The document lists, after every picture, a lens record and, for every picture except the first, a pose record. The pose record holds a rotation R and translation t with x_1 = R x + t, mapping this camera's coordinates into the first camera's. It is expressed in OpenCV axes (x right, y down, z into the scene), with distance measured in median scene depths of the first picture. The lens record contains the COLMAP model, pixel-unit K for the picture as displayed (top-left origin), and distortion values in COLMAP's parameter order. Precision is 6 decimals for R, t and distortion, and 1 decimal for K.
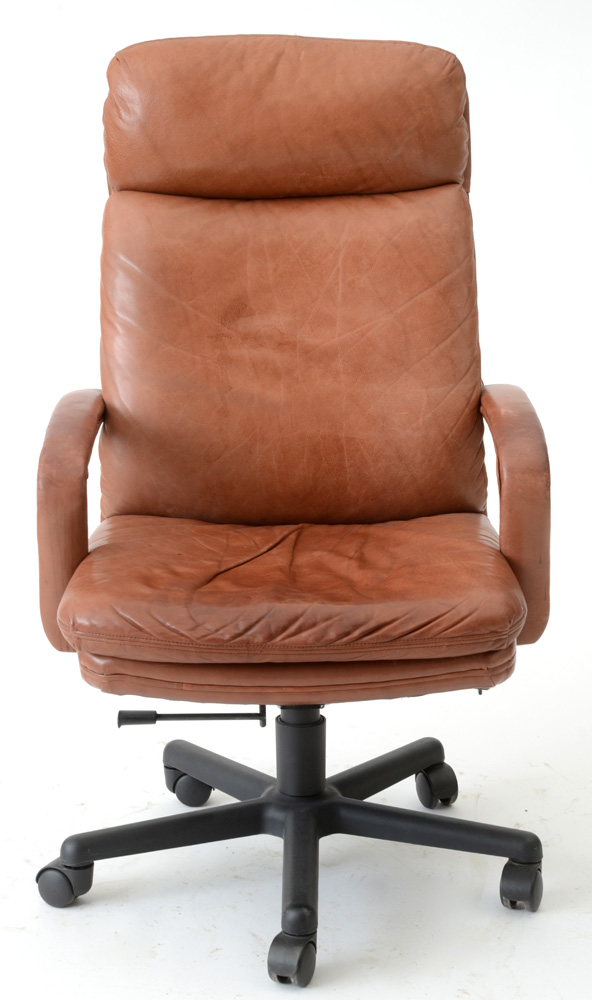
lens RADIAL K [[2591.1, 0, 297.1], [0, 2591.1, 494.6], [0, 0, 1]] dist [0.643673, 0.000000]
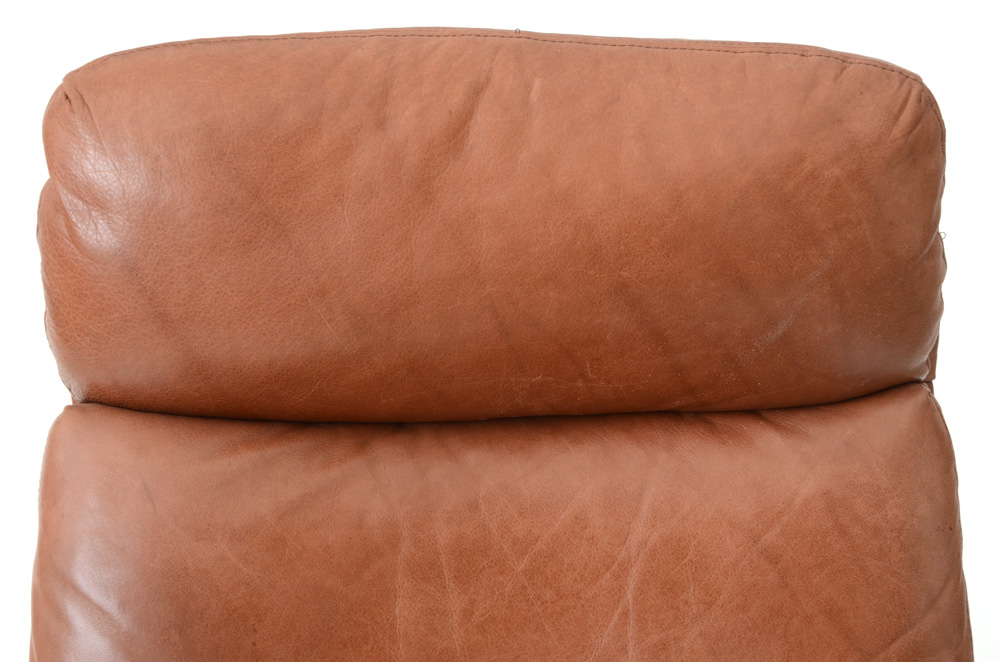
lens RADIAL K [[2343.8, 0, 494.5], [0, 2343.8, 329.4], [0, 0, 1]] dist [0.397975, 0.000000]
pose [[0.999996, -0.000749, -0.002880, -0.003163], [0.001016, 0.995575, 0.093961, -0.163588], [0.002797, -0.093964, 0.995572, 0.644387]]
